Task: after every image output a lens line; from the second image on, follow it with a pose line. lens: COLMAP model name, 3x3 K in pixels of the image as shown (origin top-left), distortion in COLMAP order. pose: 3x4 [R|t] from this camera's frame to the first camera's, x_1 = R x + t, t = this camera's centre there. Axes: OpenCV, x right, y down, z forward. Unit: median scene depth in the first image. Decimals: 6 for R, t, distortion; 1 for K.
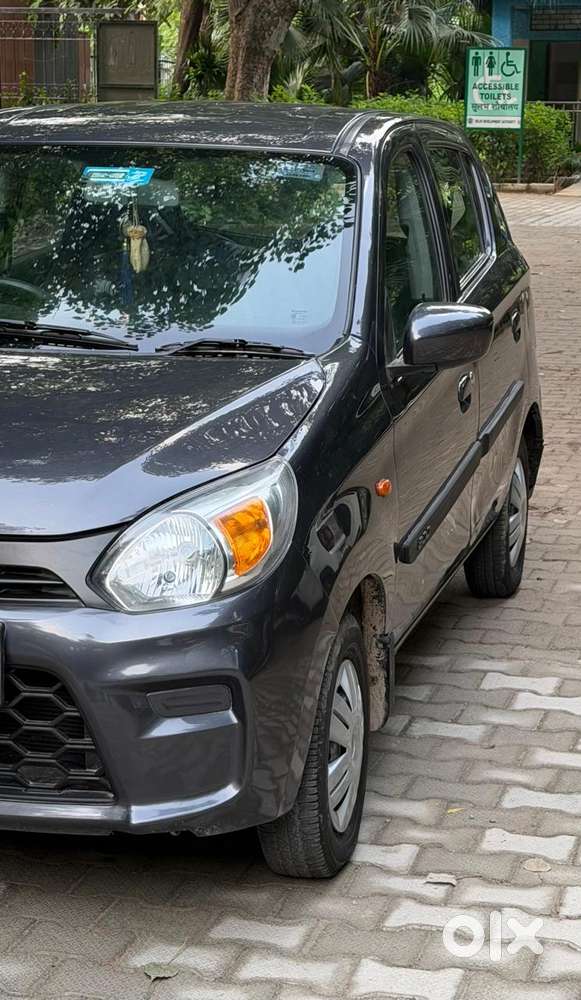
lens RADIAL K [[2080.3, 0, 250.4], [0, 2080.3, 510.2], [0, 0, 1]] dist [0.161851, 0.000000]
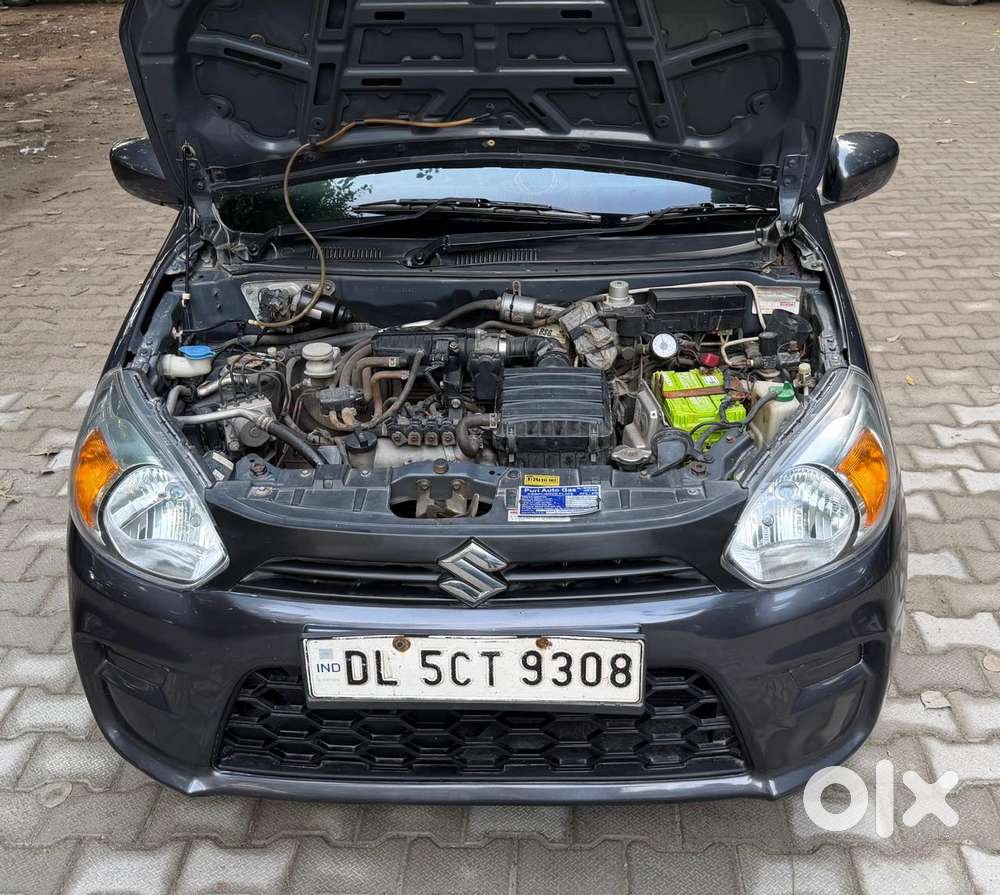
lens RADIAL K [[1137.7, 0, 533.5], [0, 1137.7, 455.8], [0, 0, 1]] dist [0.107622, 0.000000]
pose [[0.971990, -0.131192, 0.194998, -0.158379], [0.071923, 0.955934, 0.284635, -0.099011], [-0.223747, -0.262638, 0.938594, 0.375142]]
